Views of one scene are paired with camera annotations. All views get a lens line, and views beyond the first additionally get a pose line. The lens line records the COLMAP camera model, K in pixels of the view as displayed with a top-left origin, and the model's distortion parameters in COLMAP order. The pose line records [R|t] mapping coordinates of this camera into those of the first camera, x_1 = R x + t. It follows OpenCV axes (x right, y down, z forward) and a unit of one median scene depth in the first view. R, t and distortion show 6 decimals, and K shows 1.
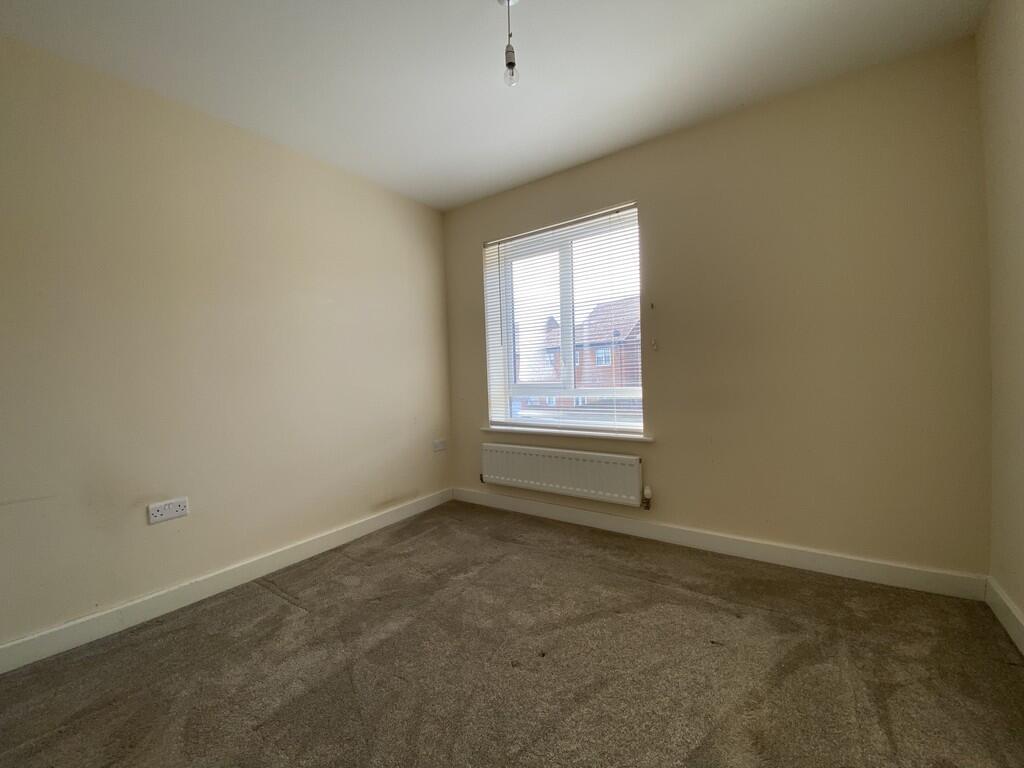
lens RADIAL K [[417.2, 0, 512.1], [0, 417.2, 382.0], [0, 0, 1]] dist [0.004173, -0.000205]
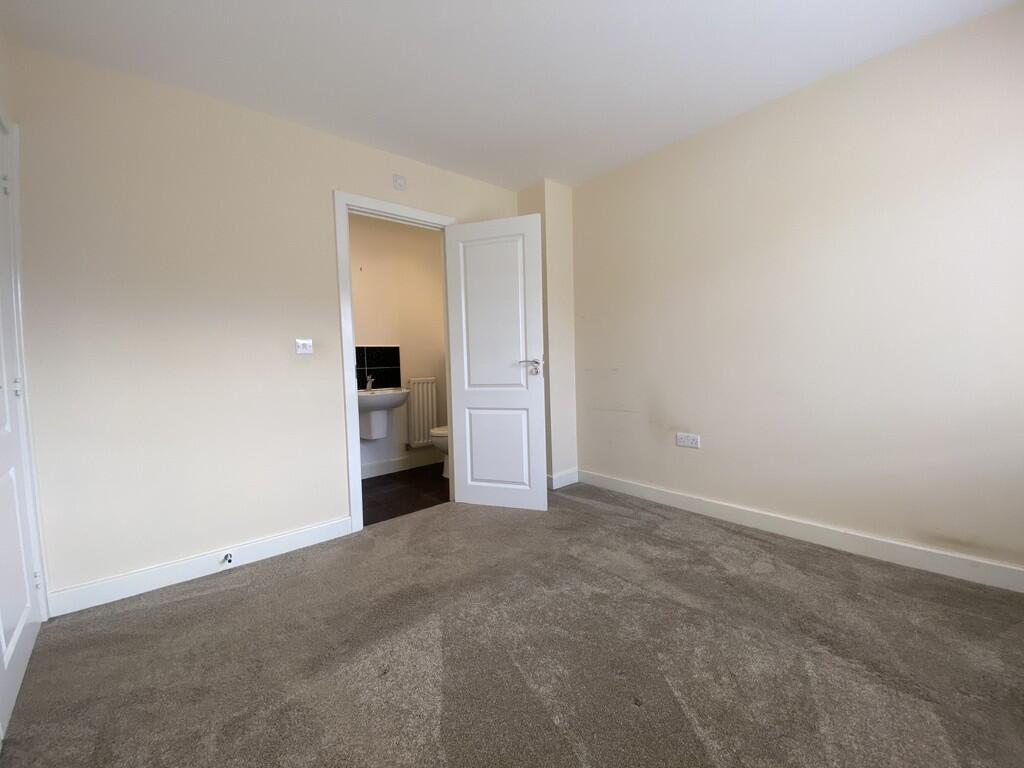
lens RADIAL K [[417.2, 0, 512.8], [0, 417.2, 381.5], [0, 0, 1]] dist [0.004173, -0.000205]
pose [[-0.228057, 0.096603, -0.968844, 0.632434], [0.024901, 0.995319, 0.093381, -0.038400], [0.973329, -0.002829, -0.229395, 0.712314]]
